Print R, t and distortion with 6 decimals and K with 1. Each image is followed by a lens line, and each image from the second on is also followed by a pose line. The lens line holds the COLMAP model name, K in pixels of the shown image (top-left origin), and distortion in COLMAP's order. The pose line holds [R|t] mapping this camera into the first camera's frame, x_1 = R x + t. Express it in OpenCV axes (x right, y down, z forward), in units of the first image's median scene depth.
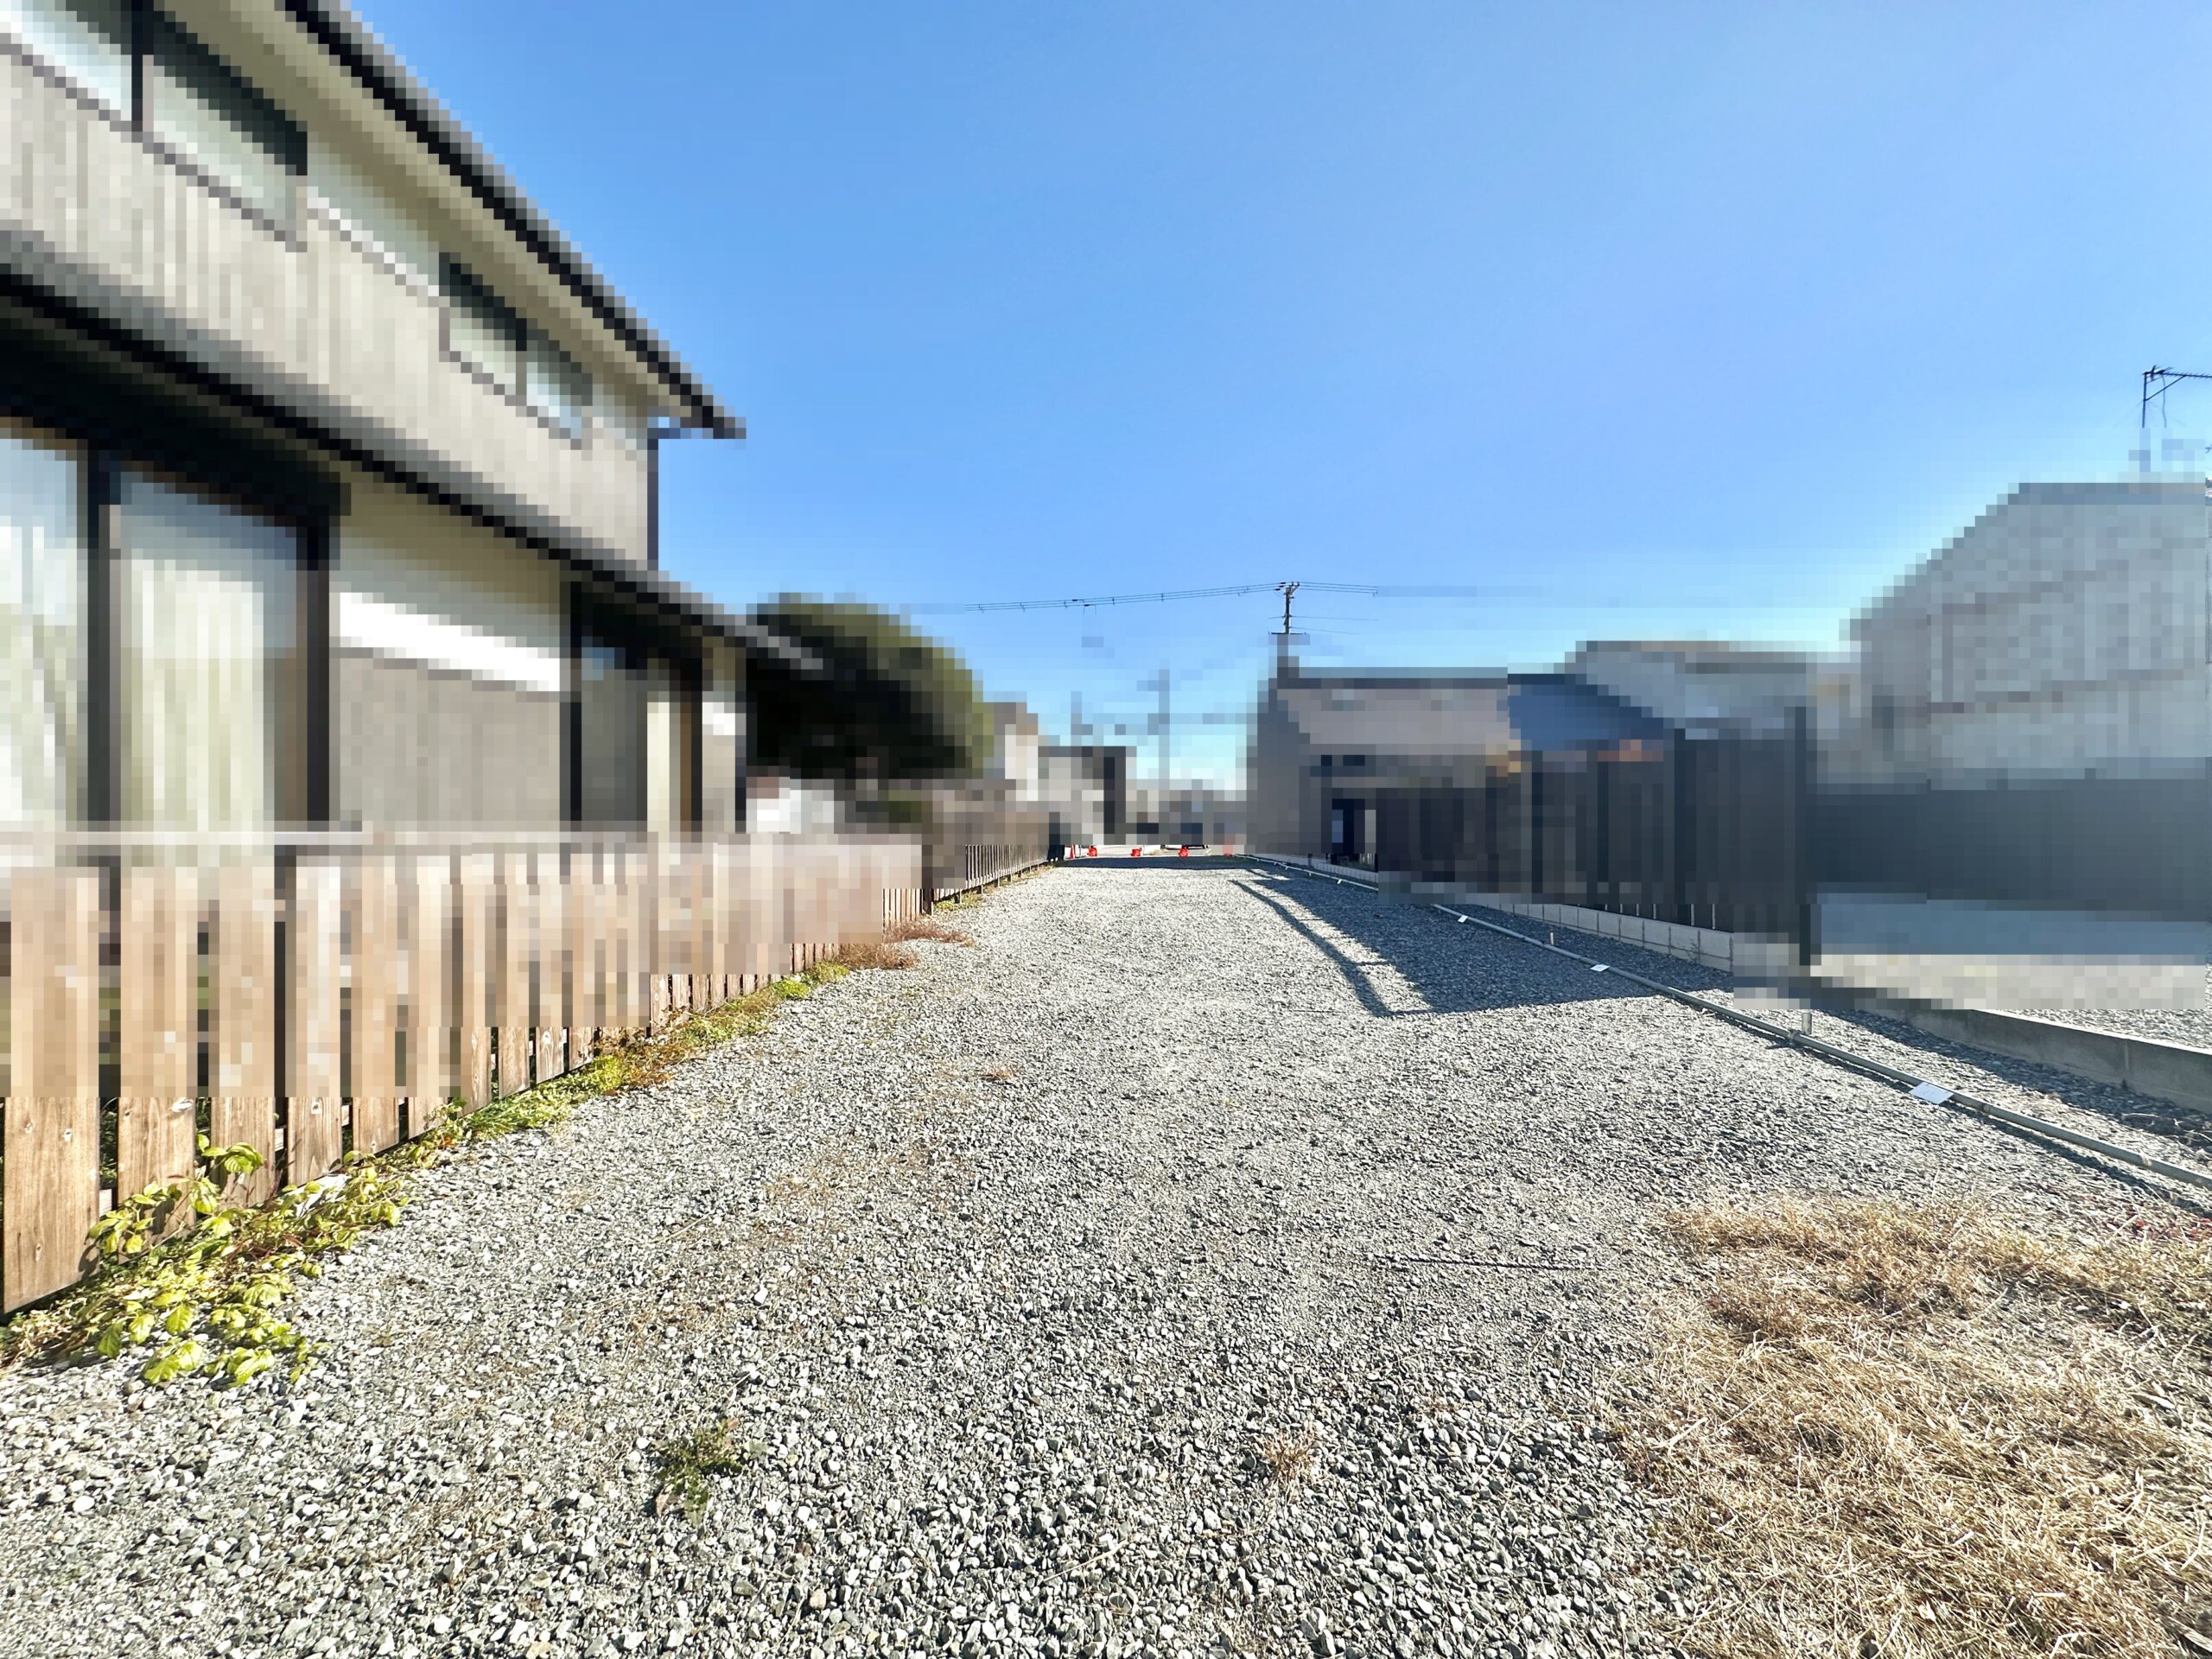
lens RADIAL K [[873.9, 0, 1106.0], [0, 873.9, 829.5], [0, 0, 1]] dist [-0.001497, 0.000468]
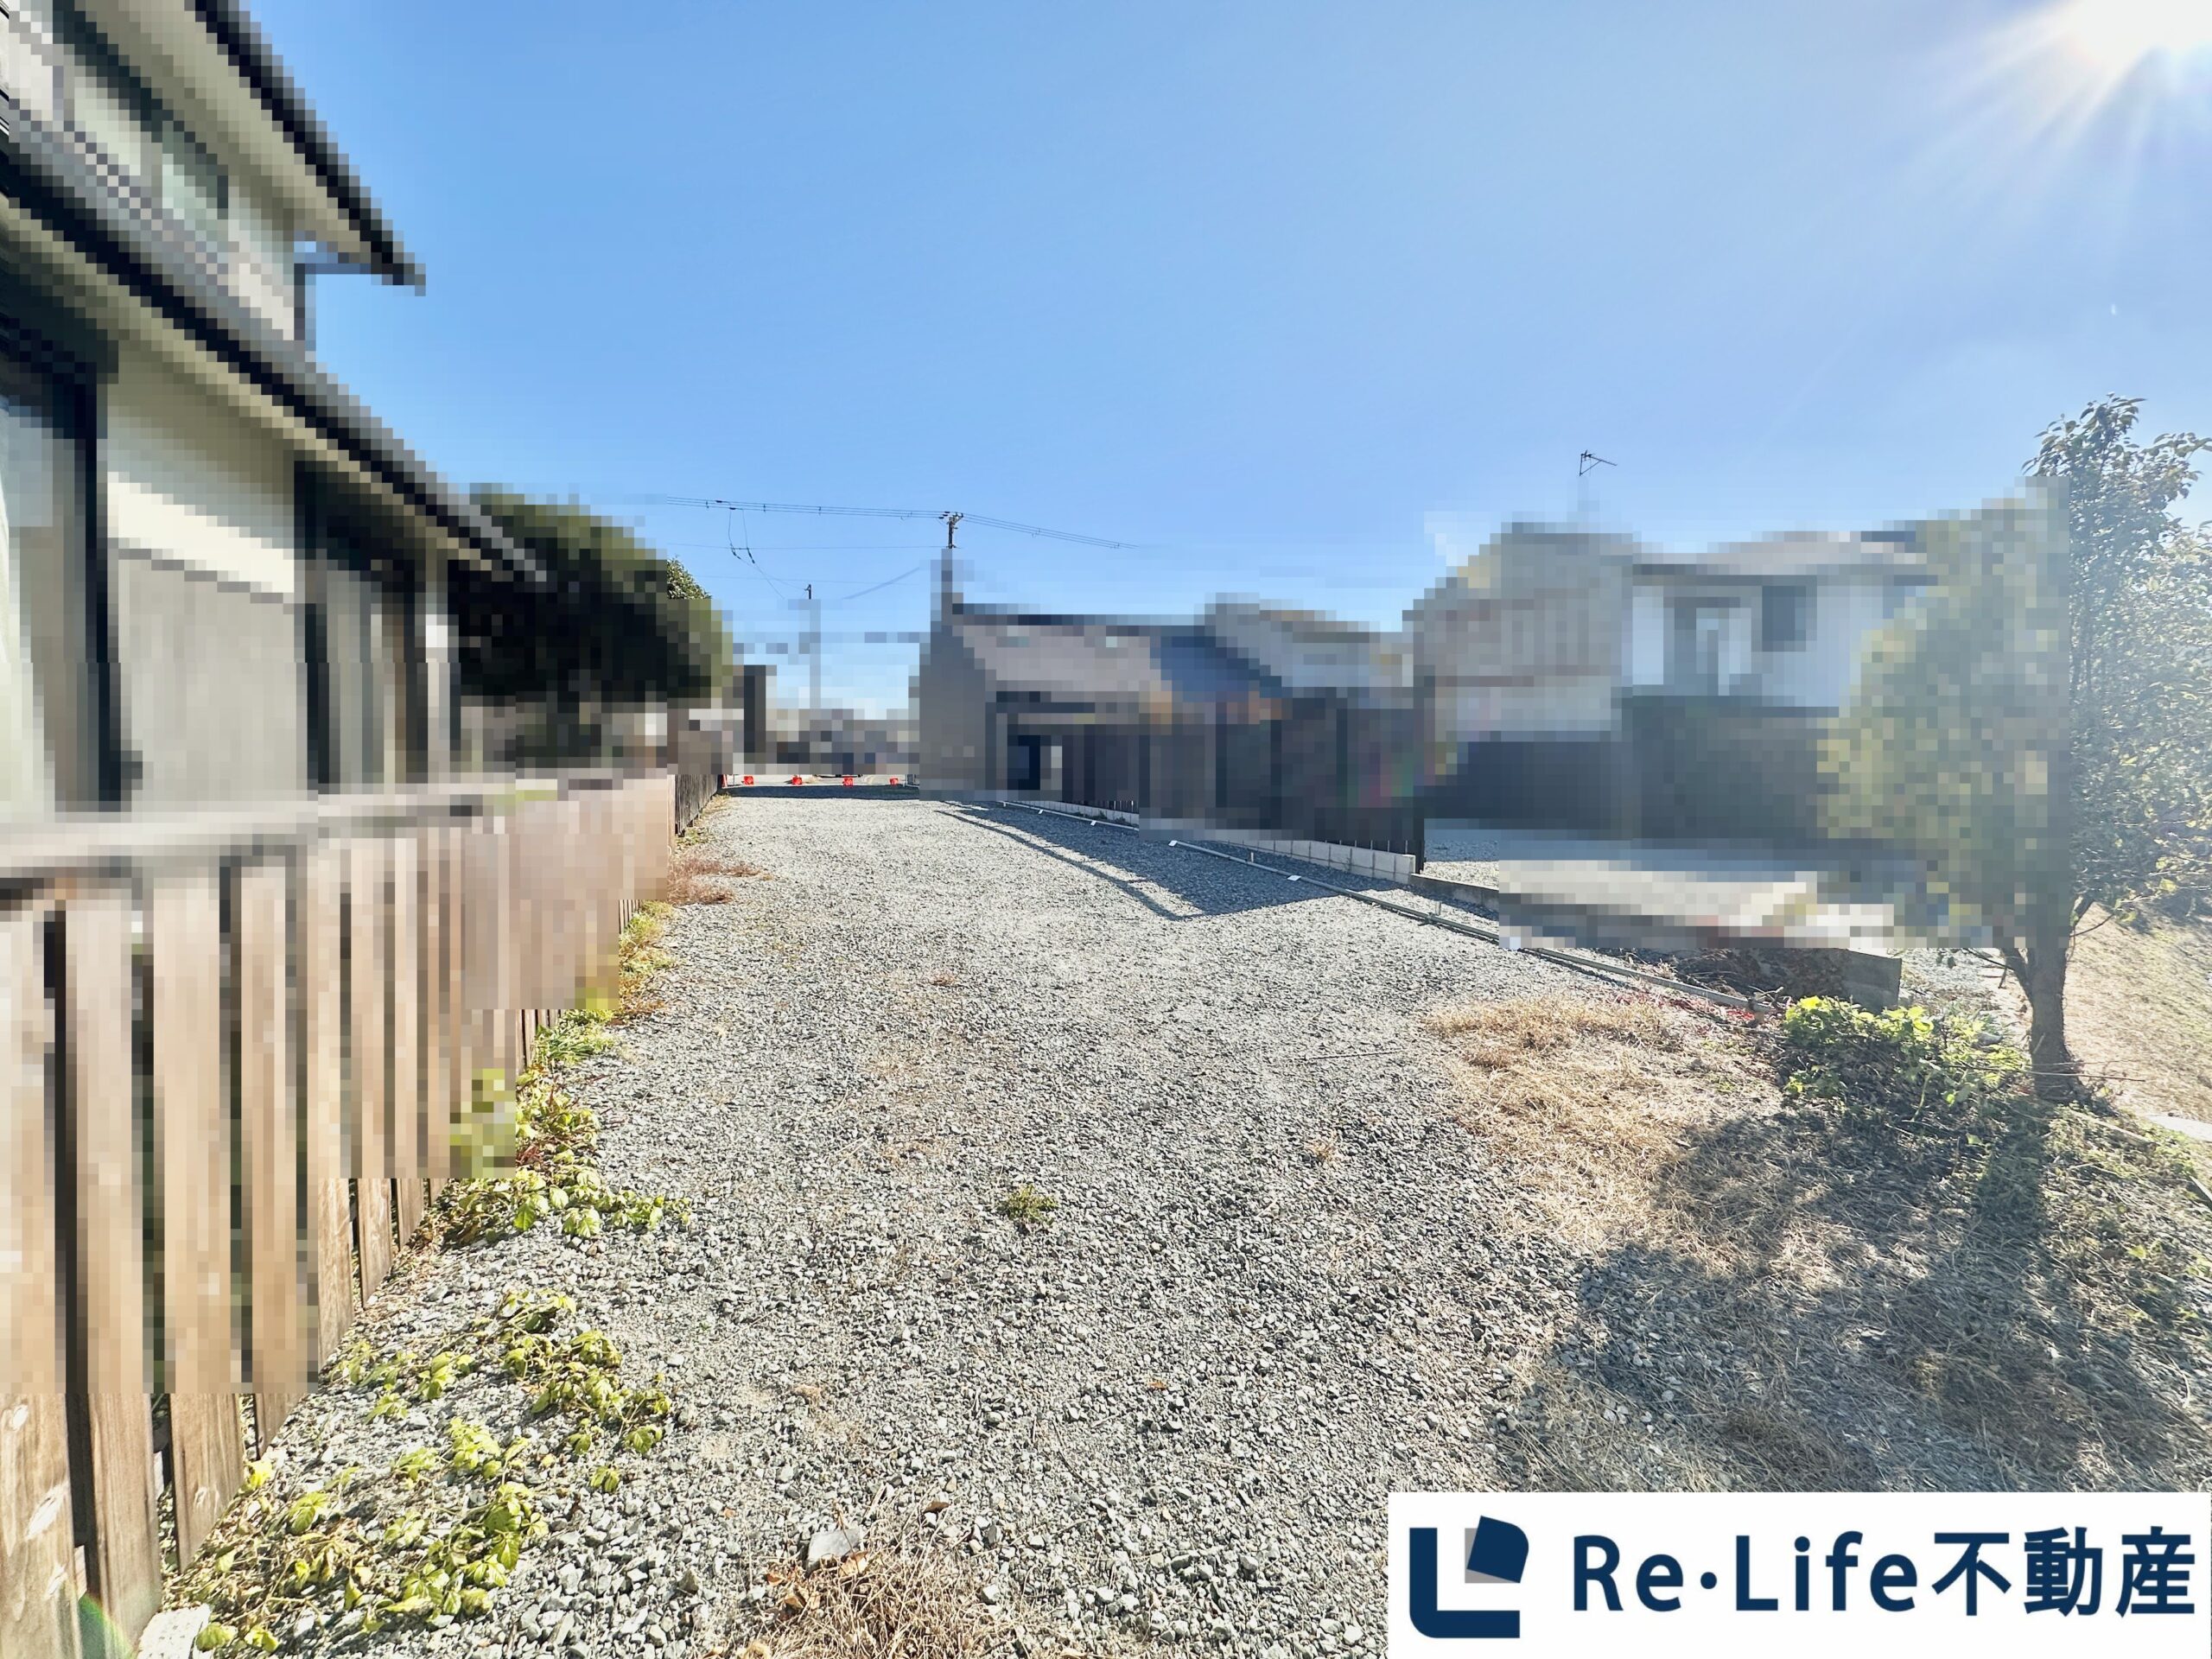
lens RADIAL K [[873.9, 0, 1106.0], [0, 873.9, 829.5], [0, 0, 1]] dist [-0.001497, 0.000468]
pose [[0.917343, -0.015083, 0.397811, -0.224916], [-0.017787, 0.996731, 0.078808, -0.014736], [-0.397700, -0.079370, 0.914076, -0.096766]]
